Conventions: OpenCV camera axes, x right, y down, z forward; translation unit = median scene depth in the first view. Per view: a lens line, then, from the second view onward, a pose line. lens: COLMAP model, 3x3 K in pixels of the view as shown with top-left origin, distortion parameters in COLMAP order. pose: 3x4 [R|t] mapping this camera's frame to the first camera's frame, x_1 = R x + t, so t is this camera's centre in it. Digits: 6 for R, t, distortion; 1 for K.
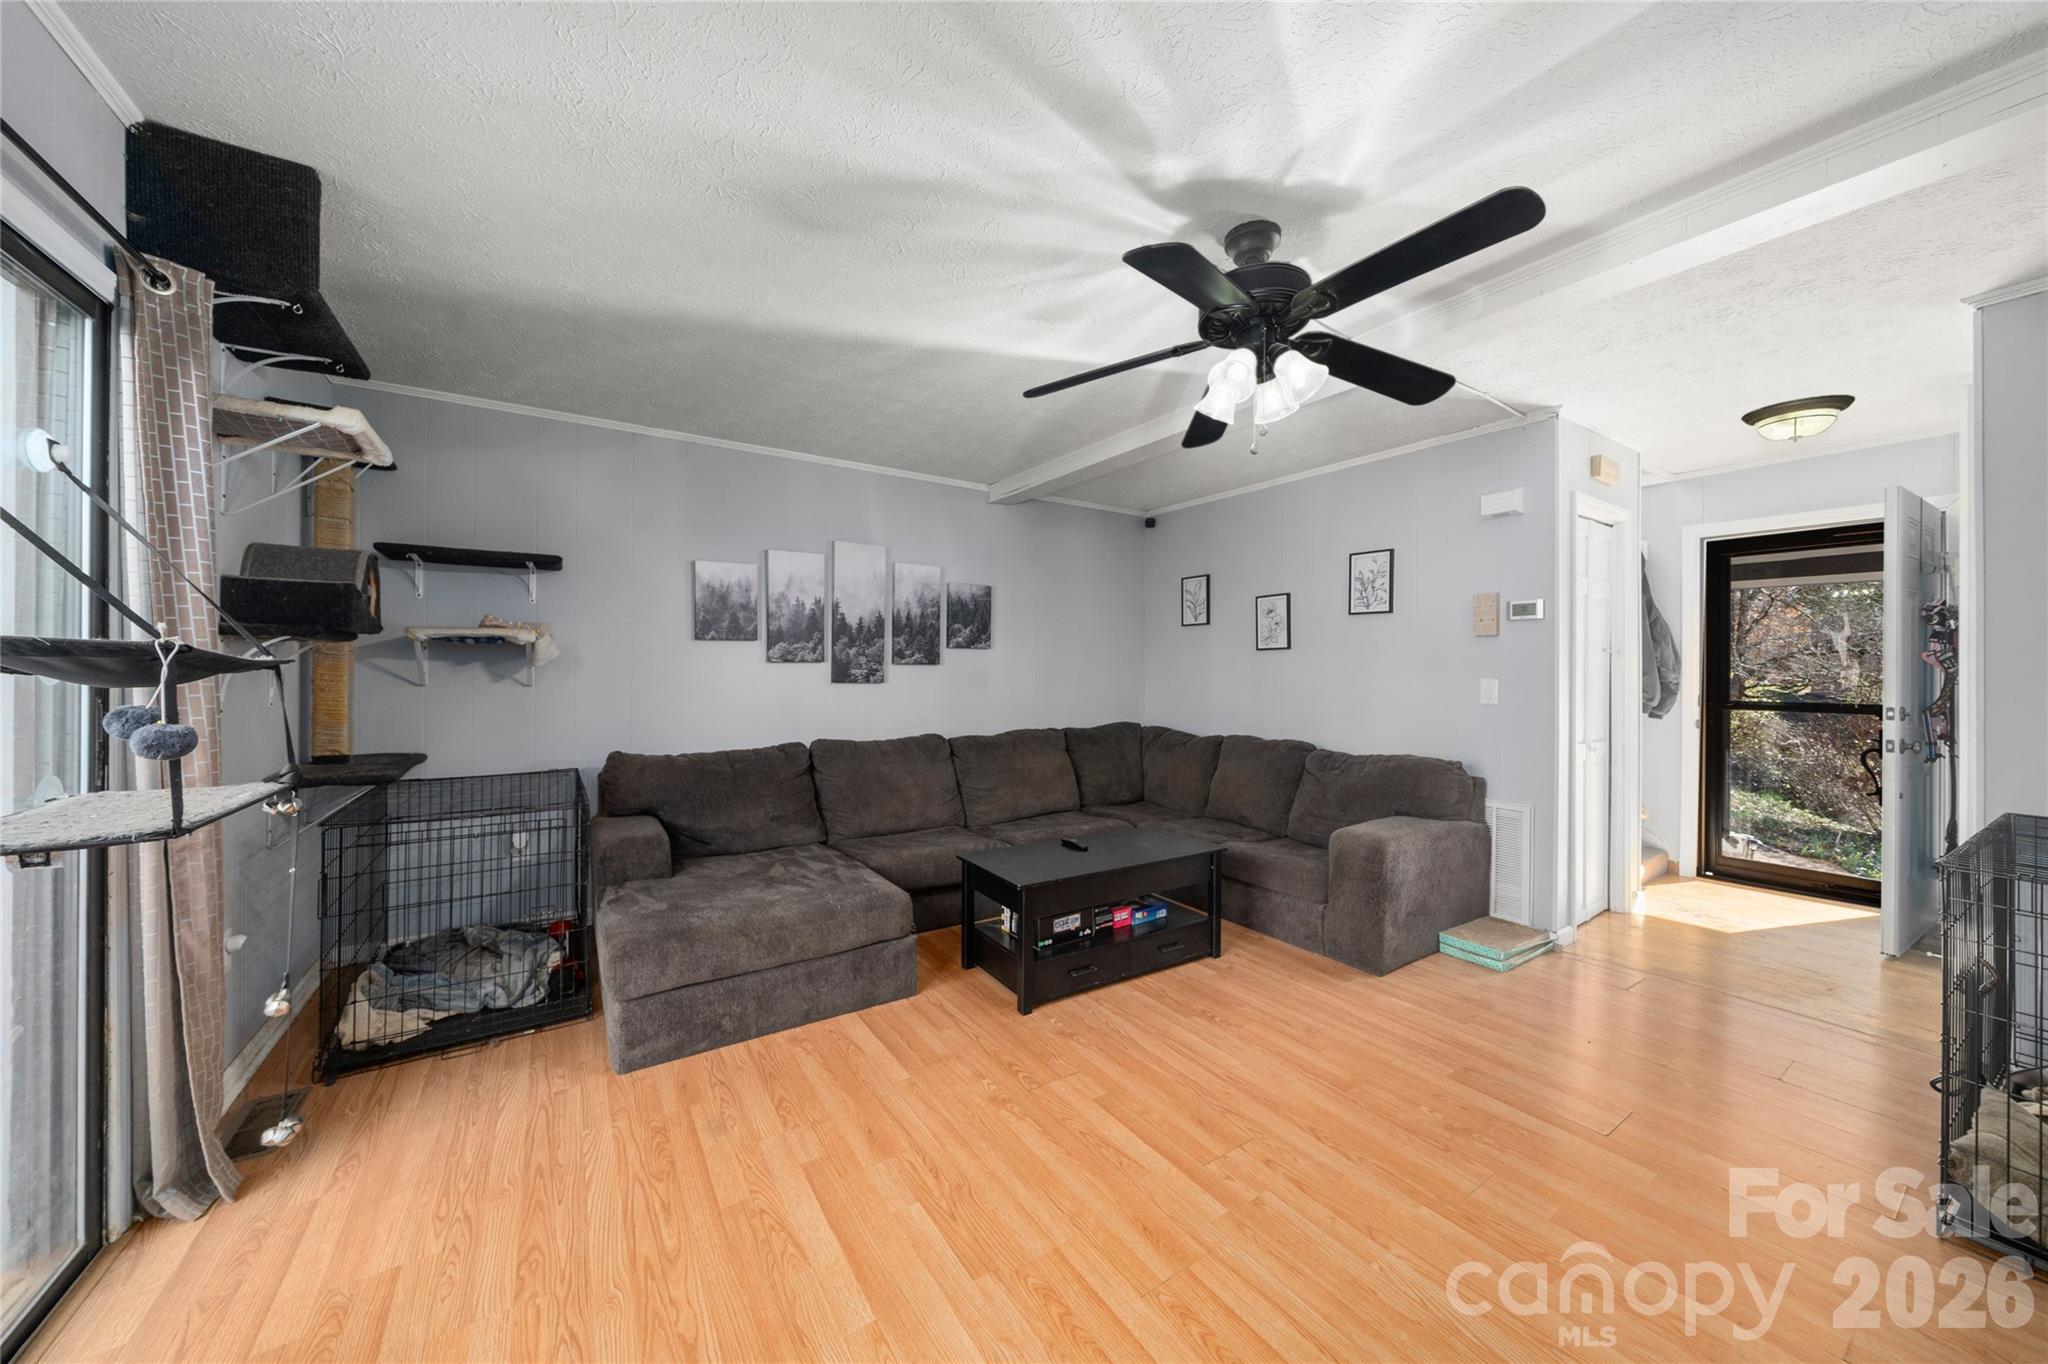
lens RADIAL K [[705.9, 0, 1021.2], [0, 705.9, 669.9], [0, 0, 1]] dist [0.000491, 0.000014]
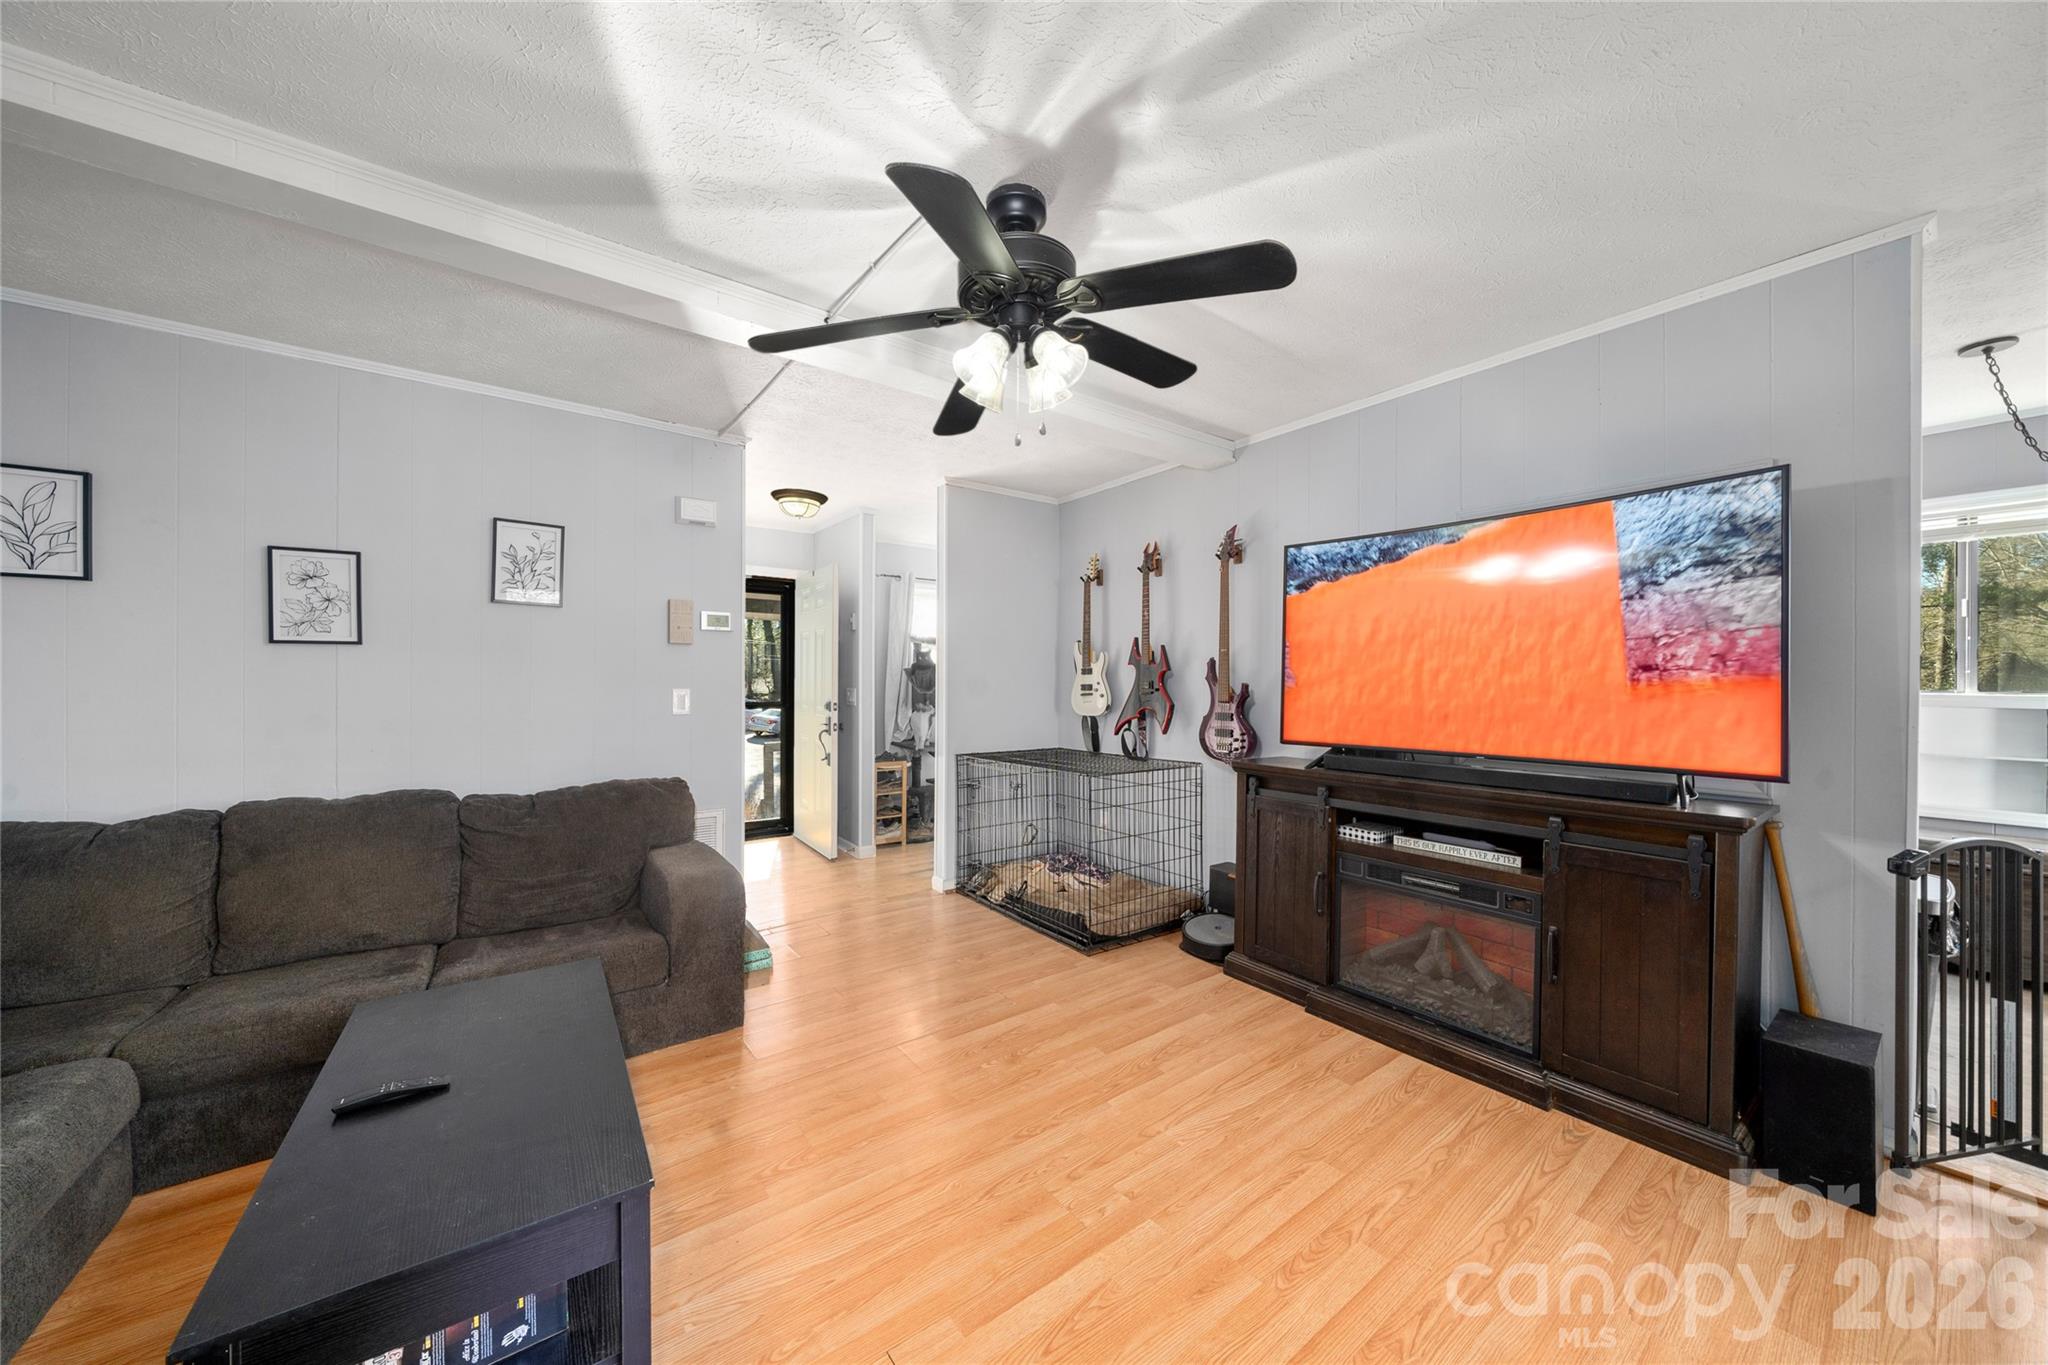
lens RADIAL K [[705.9, 0, 1024.0], [0, 705.9, 689.3], [0, 0, 1]] dist [0.000491, 0.000014]
pose [[-0.052221, -0.020286, 0.998429, -0.419402], [-0.005399, 0.999785, 0.020031, -0.010500], [-0.998621, -0.004344, -0.052319, 0.743143]]
